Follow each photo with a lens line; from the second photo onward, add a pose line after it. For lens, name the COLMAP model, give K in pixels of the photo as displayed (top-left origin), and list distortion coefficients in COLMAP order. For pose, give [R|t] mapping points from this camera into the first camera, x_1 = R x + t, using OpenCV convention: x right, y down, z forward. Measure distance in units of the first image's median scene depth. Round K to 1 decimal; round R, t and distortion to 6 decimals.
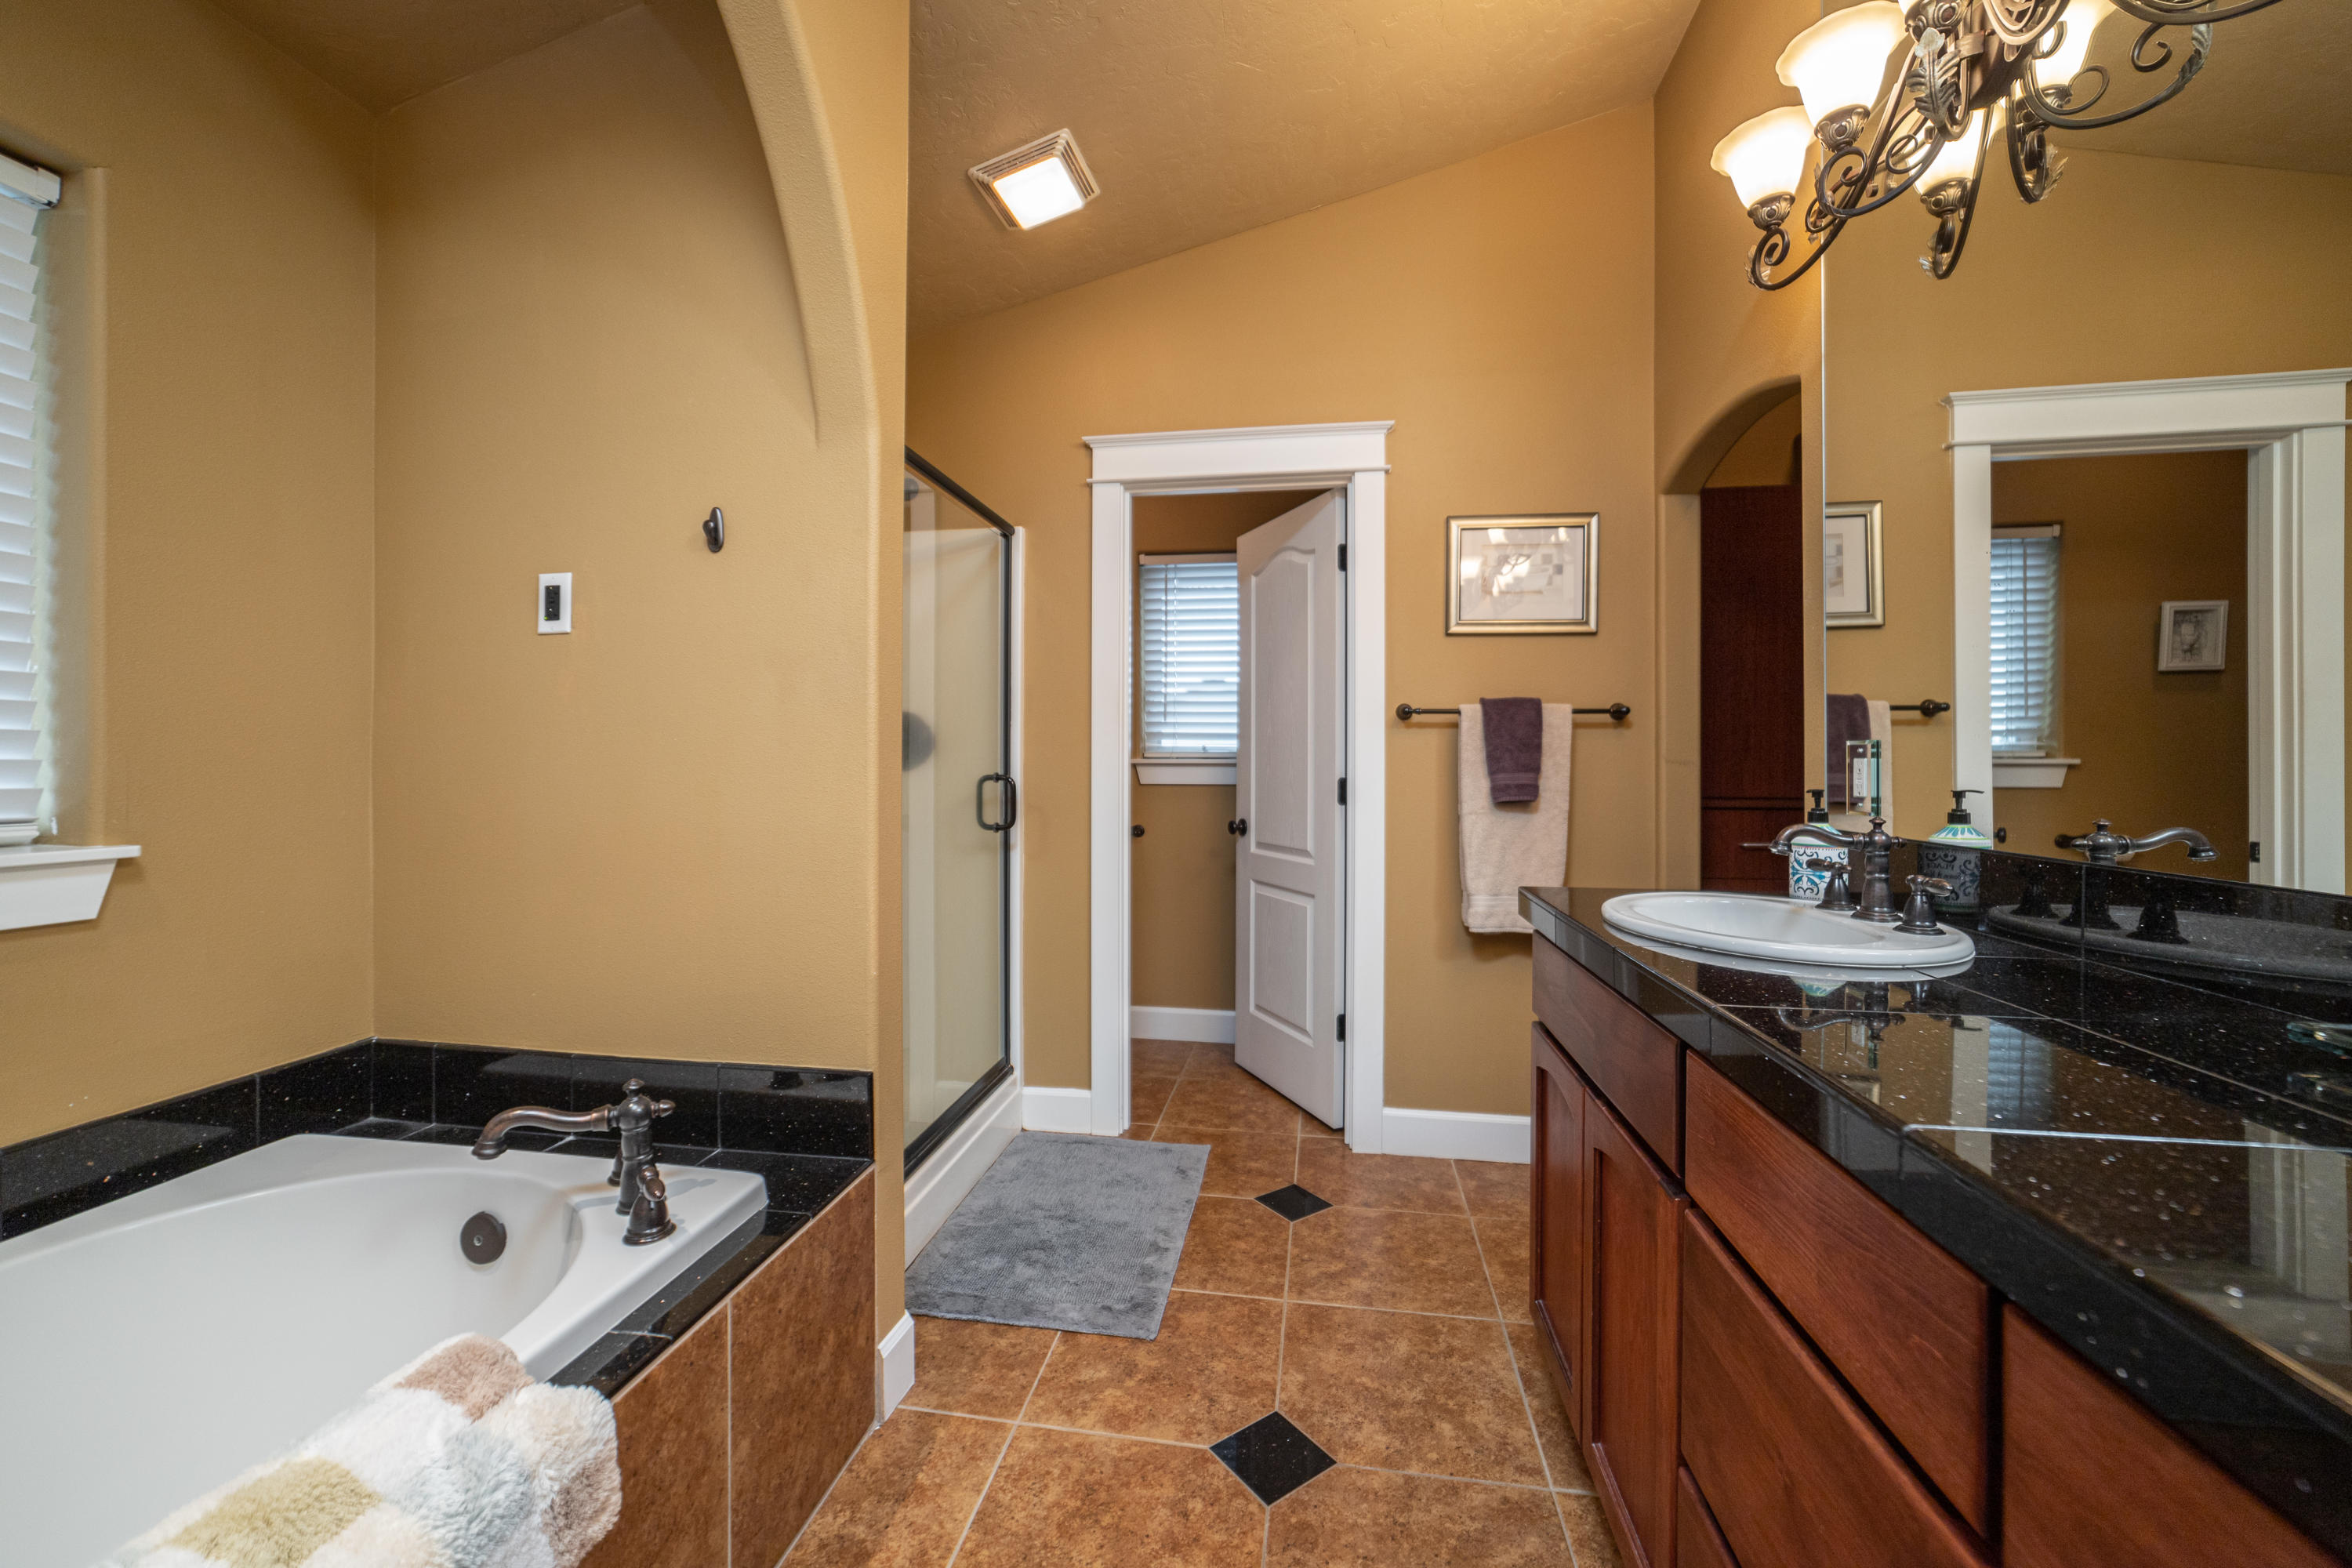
lens RADIAL K [[905.3, 0, 1180.7], [0, 905.3, 776.6], [0, 0, 1]] dist [-0.007597, 0.002546]
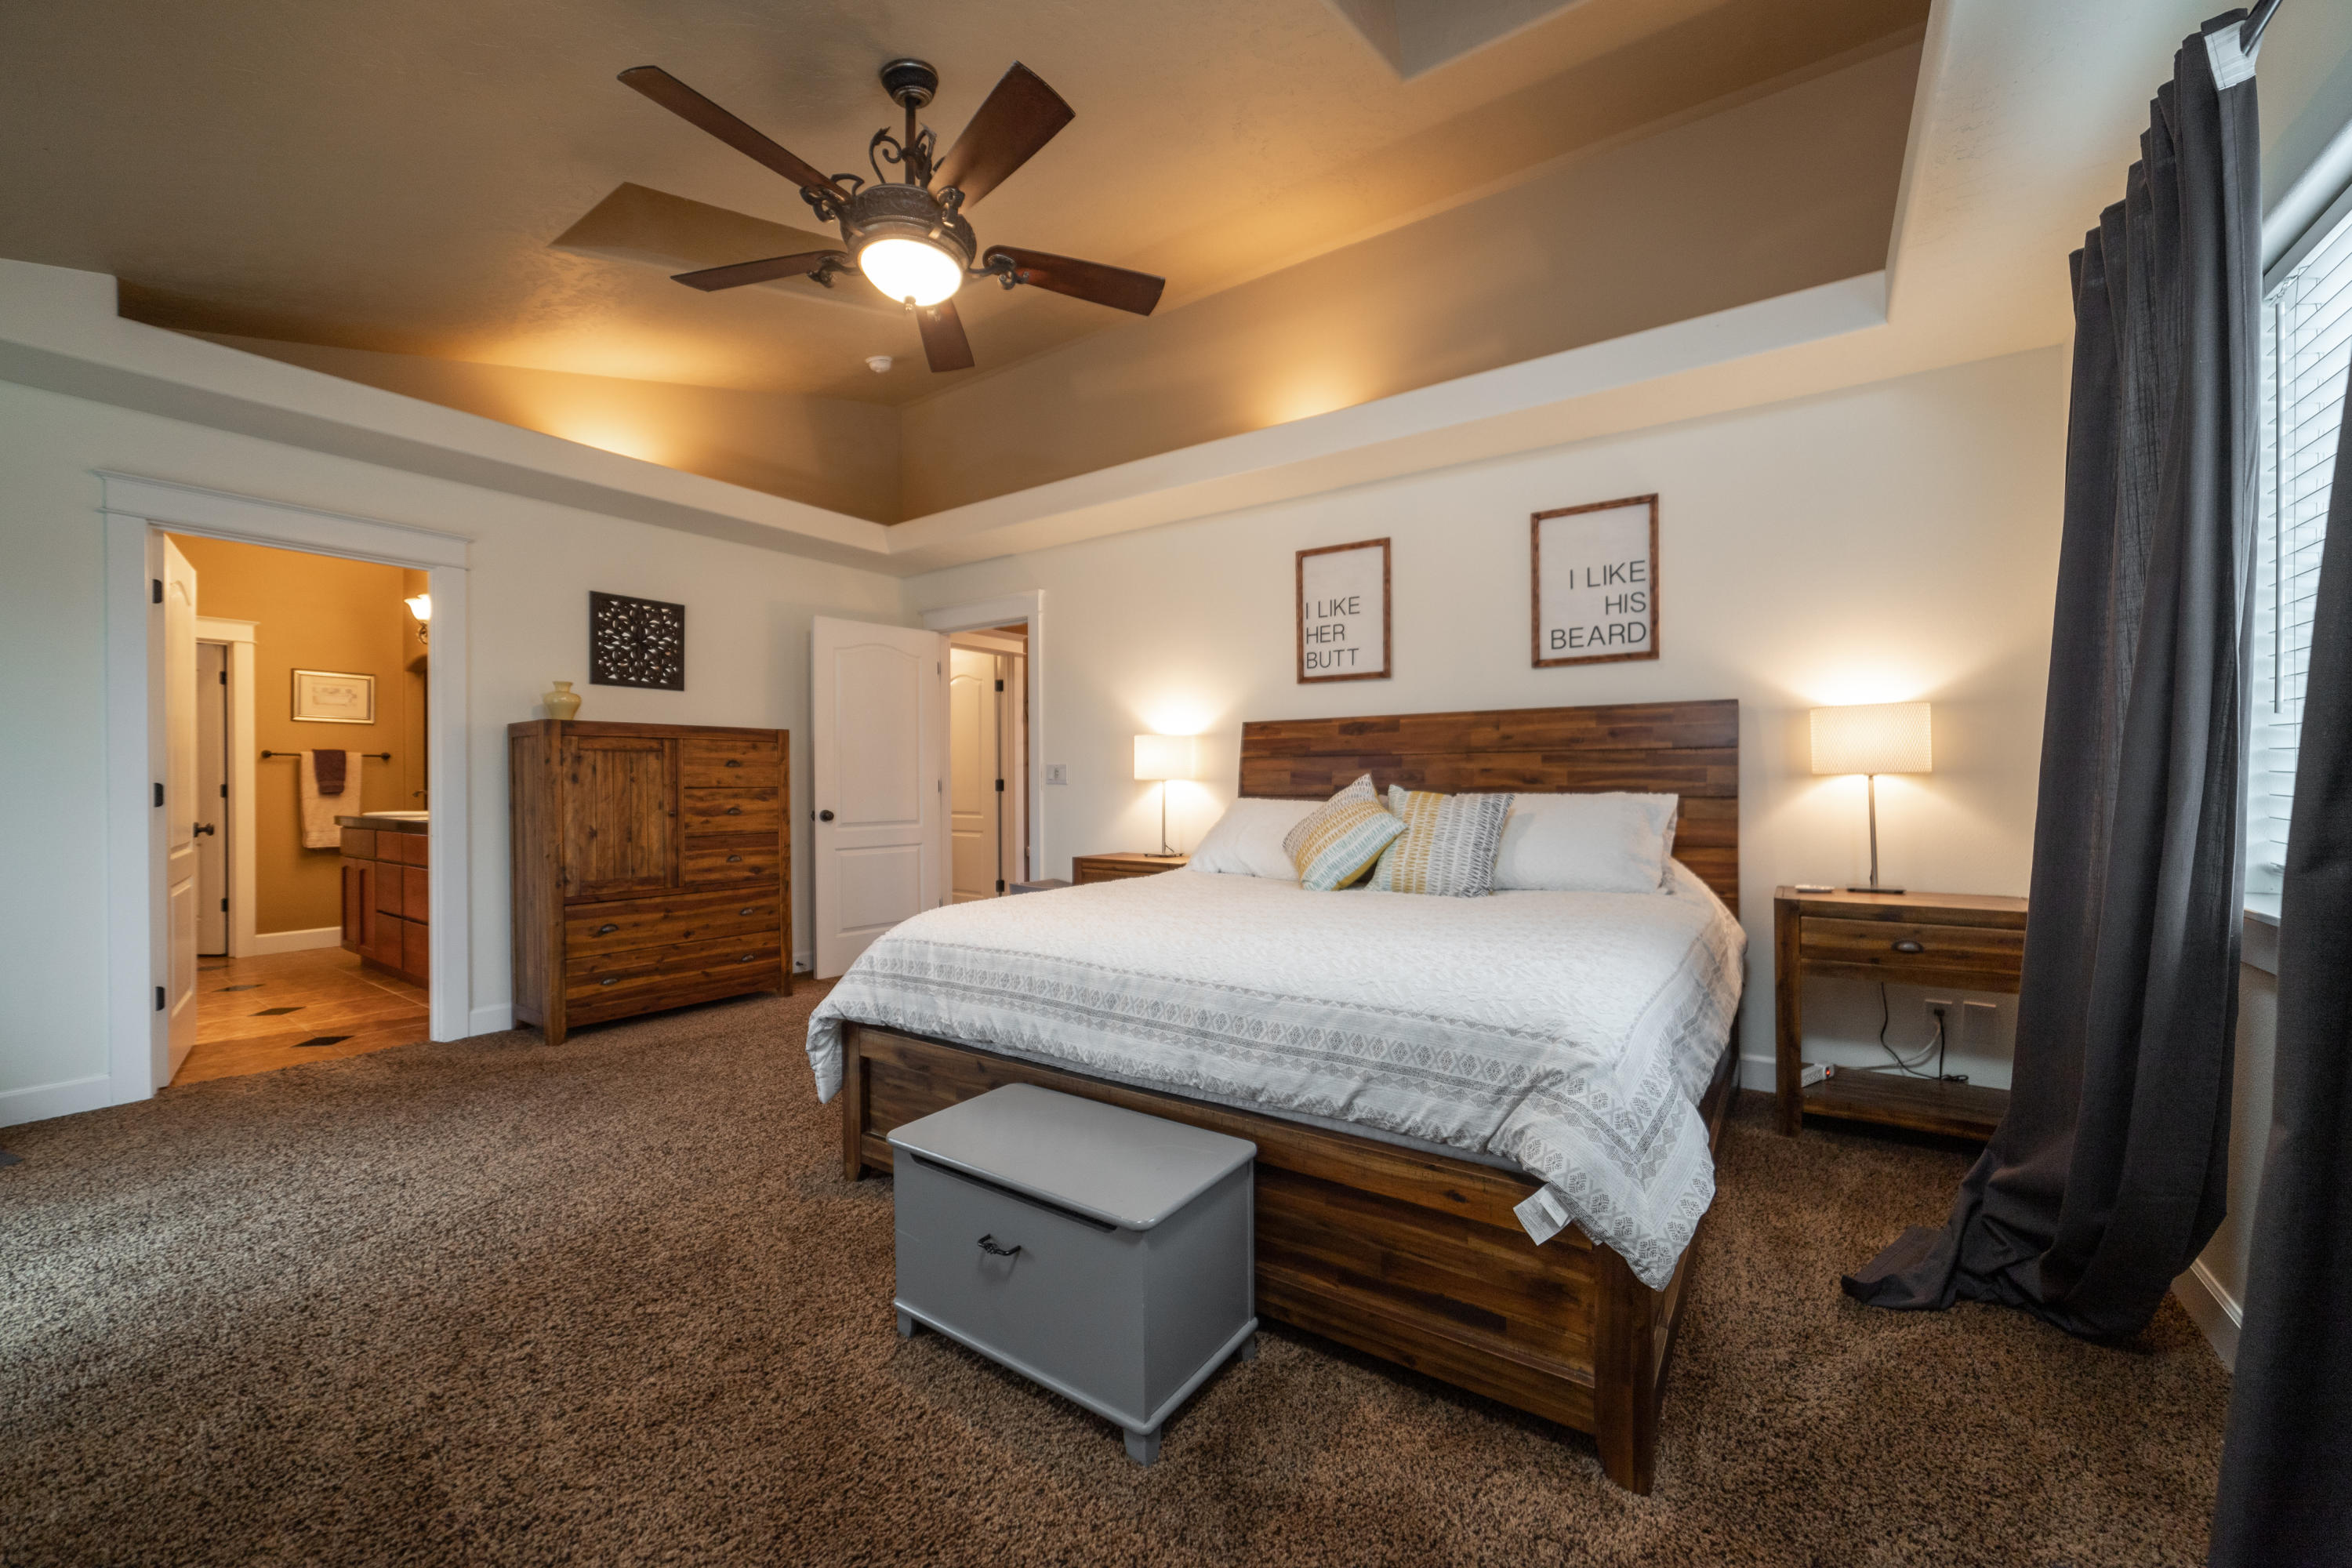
lens RADIAL K [[905.3, 0, 1180.2], [0, 905.3, 789.4], [0, 0, 1]] dist [-0.007597, 0.002546]
pose [[0.432603, -0.004902, 0.901571, -0.799626], [0.006981, 0.999973, 0.002087, 0.026881], [-0.901557, 0.005391, 0.432626, -2.034398]]
